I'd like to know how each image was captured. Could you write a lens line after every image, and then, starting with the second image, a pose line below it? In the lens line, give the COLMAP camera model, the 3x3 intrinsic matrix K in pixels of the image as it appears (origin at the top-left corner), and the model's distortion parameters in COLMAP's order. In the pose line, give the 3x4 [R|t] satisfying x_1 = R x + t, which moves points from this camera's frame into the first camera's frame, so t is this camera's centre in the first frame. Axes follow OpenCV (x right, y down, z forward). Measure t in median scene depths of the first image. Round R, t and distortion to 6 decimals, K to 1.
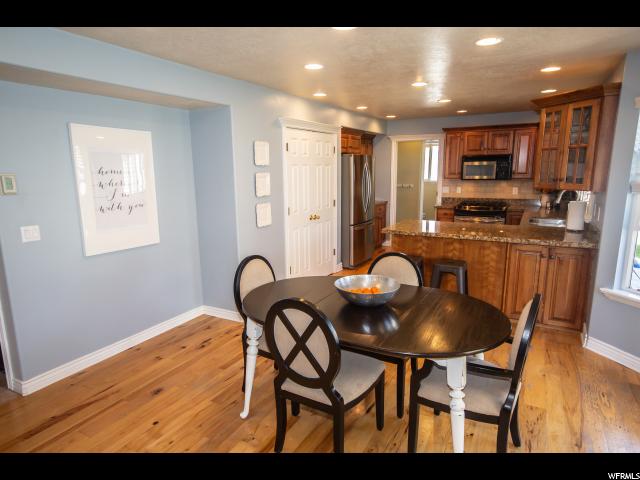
lens RADIAL K [[398.9, 0, 316.8], [0, 398.9, 244.1], [0, 0, 1]] dist [0.006221, 0.001733]
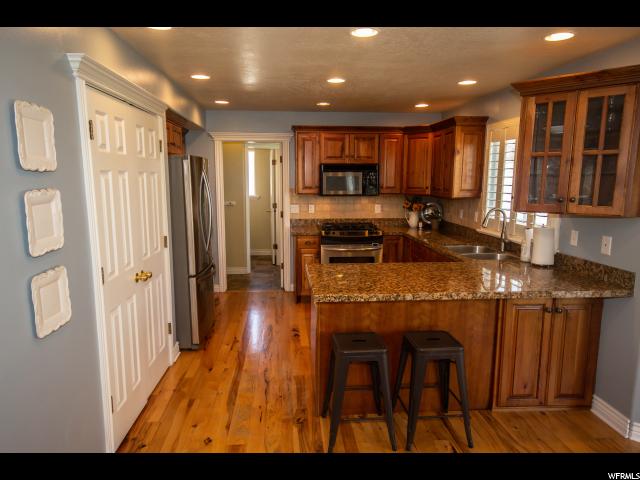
lens RADIAL K [[429.7, 0, 317.4], [0, 429.7, 242.4], [0, 0, 1]] dist [0.014535, 0.006906]
pose [[0.832418, -0.070907, 0.549593, -0.098243], [0.092769, 0.995615, -0.012057, -0.069012], [-0.546328, 0.061022, 0.835345, 0.355608]]
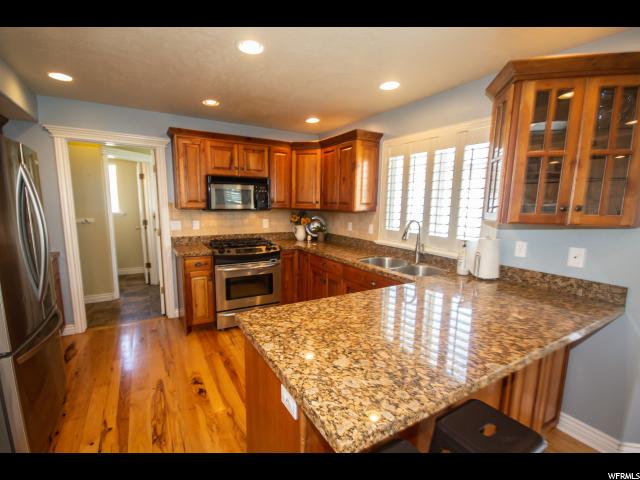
lens RADIAL K [[294.9, 0, 314.8], [0, 294.9, 245.9], [0, 0, 1]] dist [-0.000445, -0.001122]
pose [[0.508299, -0.108625, 0.854303, 0.023164], [0.142355, 0.988964, 0.041048, -0.102889], [-0.849334, 0.100750, 0.518152, 0.633911]]
